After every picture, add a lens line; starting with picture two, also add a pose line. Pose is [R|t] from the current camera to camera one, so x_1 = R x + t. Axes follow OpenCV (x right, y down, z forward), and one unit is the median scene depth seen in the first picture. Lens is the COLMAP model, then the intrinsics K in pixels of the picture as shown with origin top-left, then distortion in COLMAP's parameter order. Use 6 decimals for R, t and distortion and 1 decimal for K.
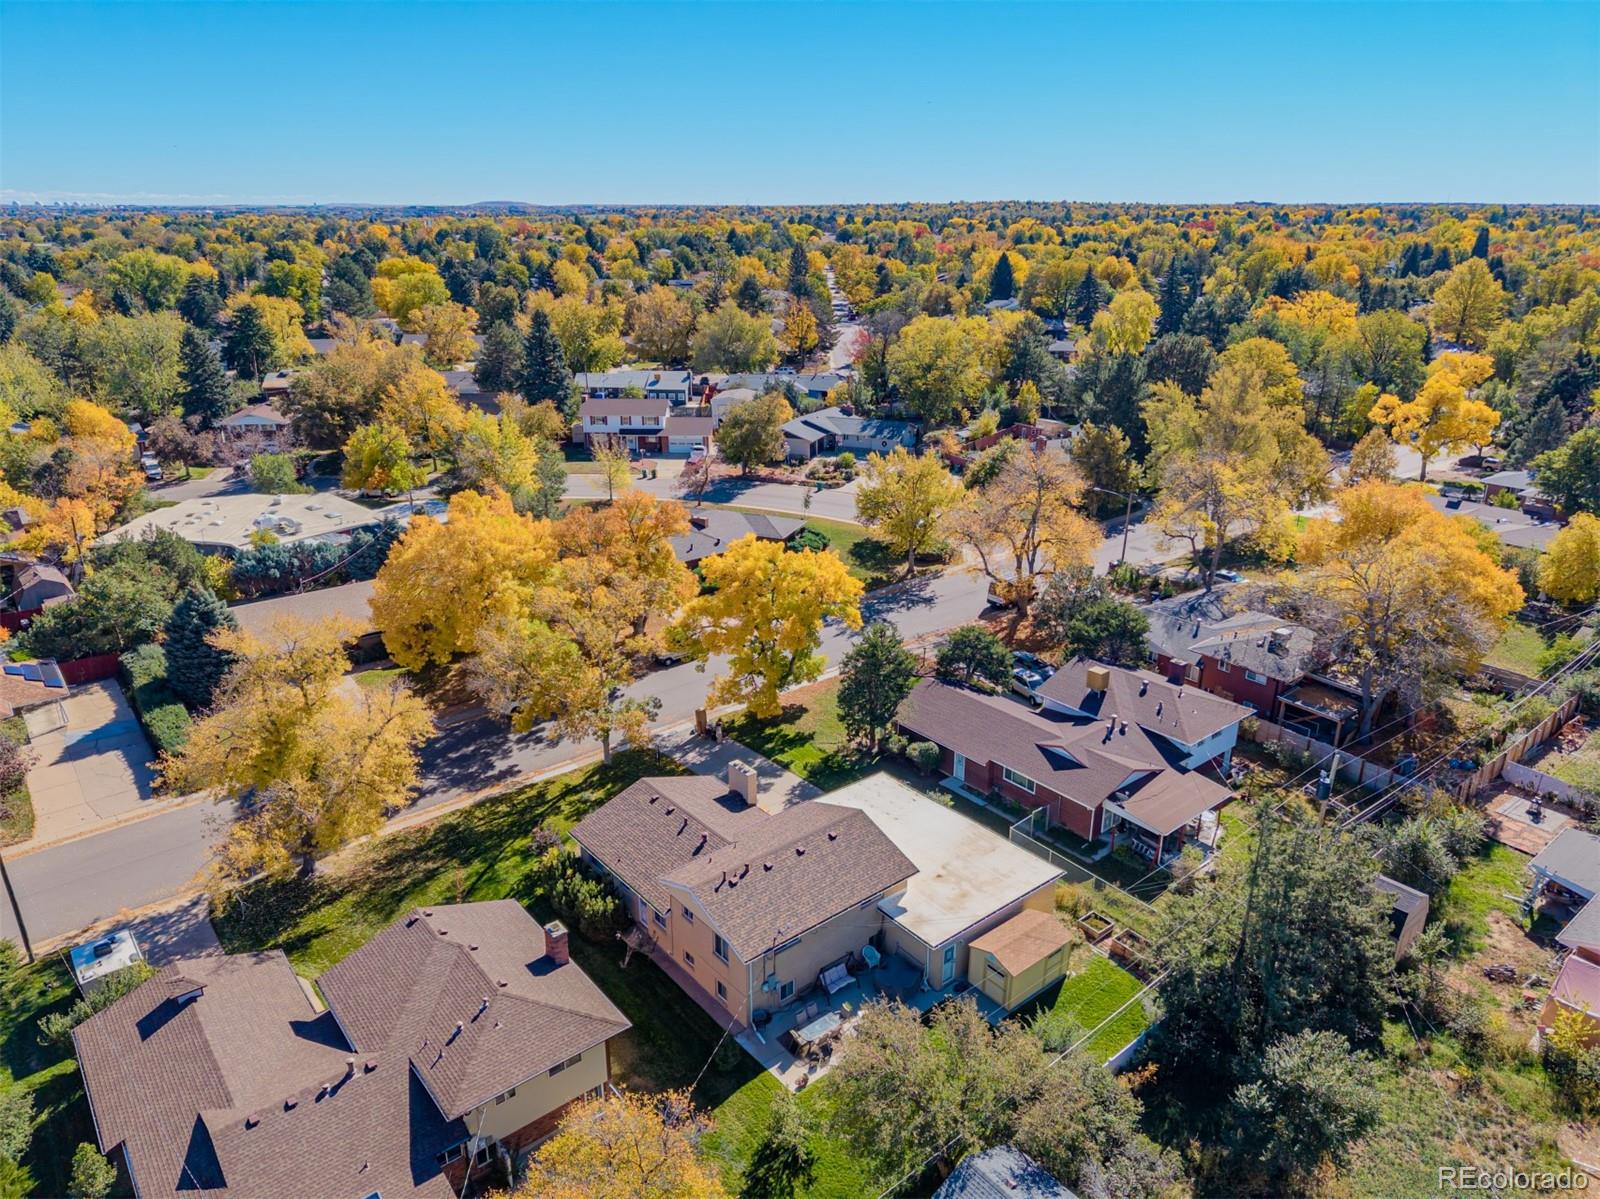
lens RADIAL K [[1075.1, 0, 800.9], [0, 1075.1, 648.1], [0, 0, 1]] dist [0.057584, 0.000216]
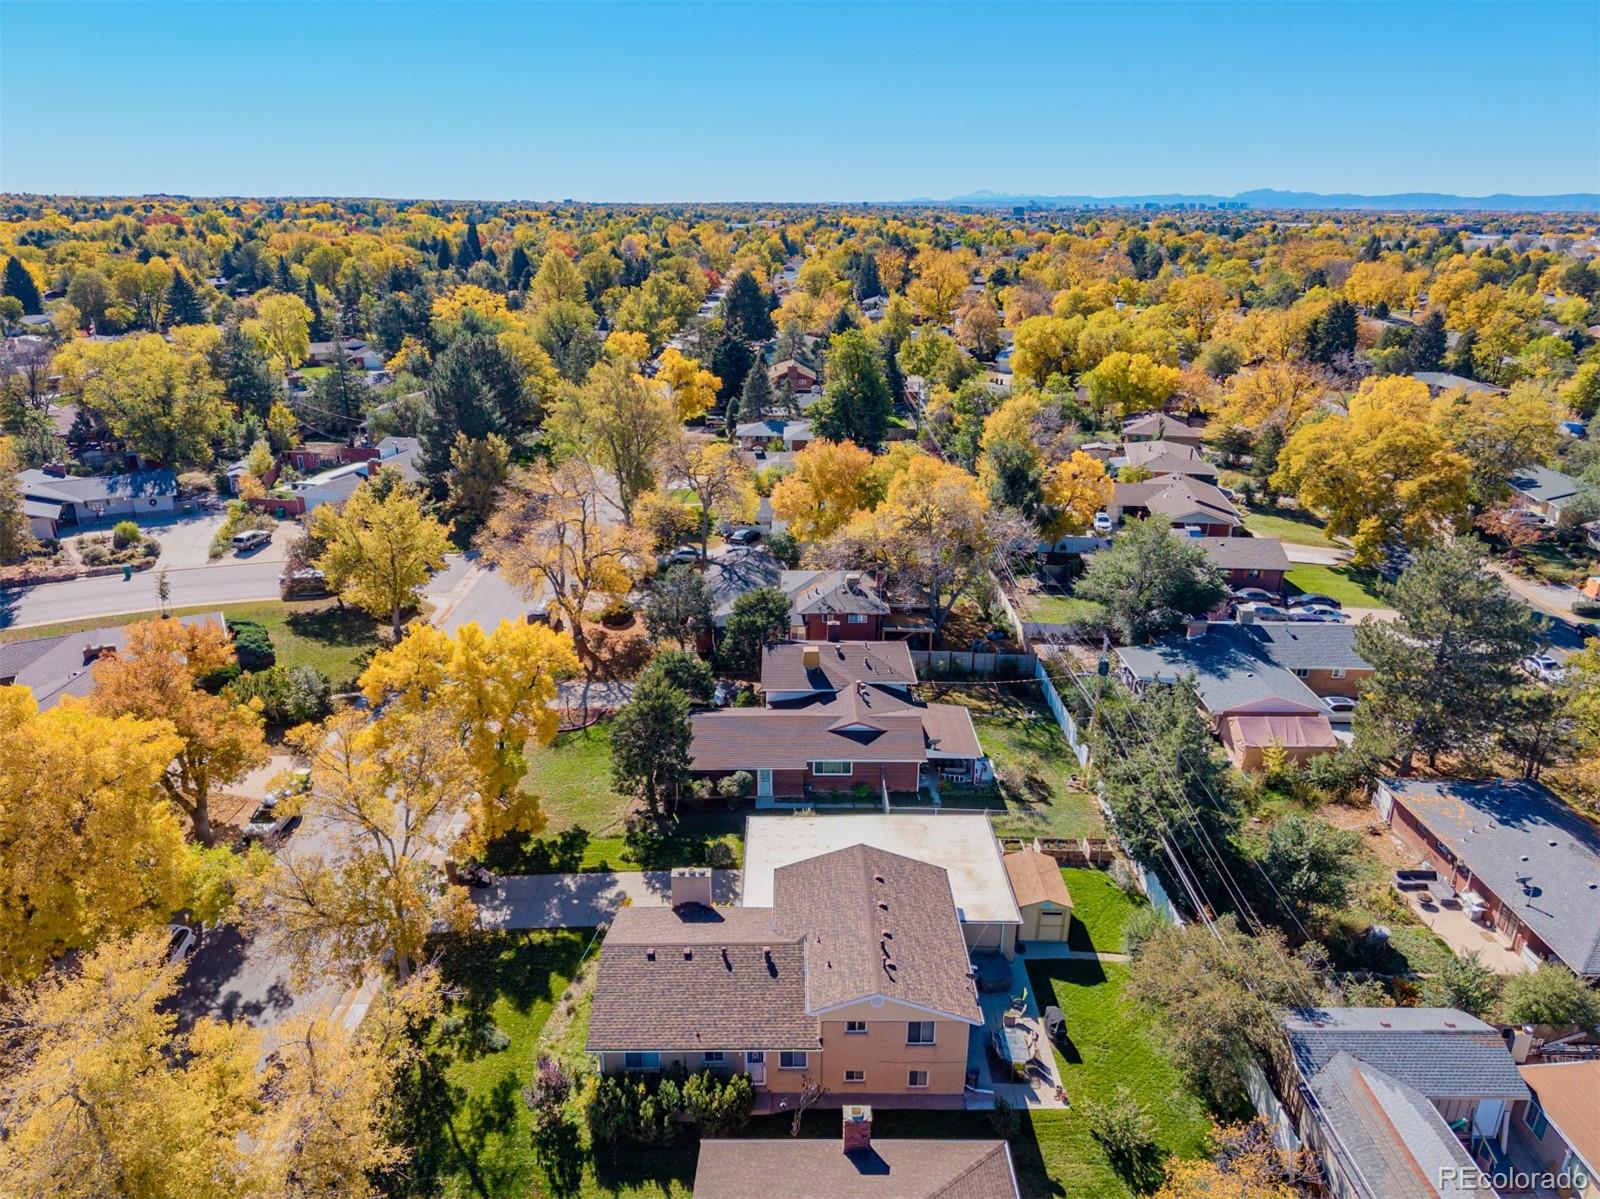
lens RADIAL K [[1096.0, 0, 806.8], [0, 1096.0, 598.6], [0, 0, 1]] dist [0.018055, -0.001041]
pose [[0.623679, -0.270672, 0.733322, -0.518378], [0.295188, 0.950225, 0.099680, -0.138766], [-0.723801, 0.154299, 0.672535, 0.282286]]
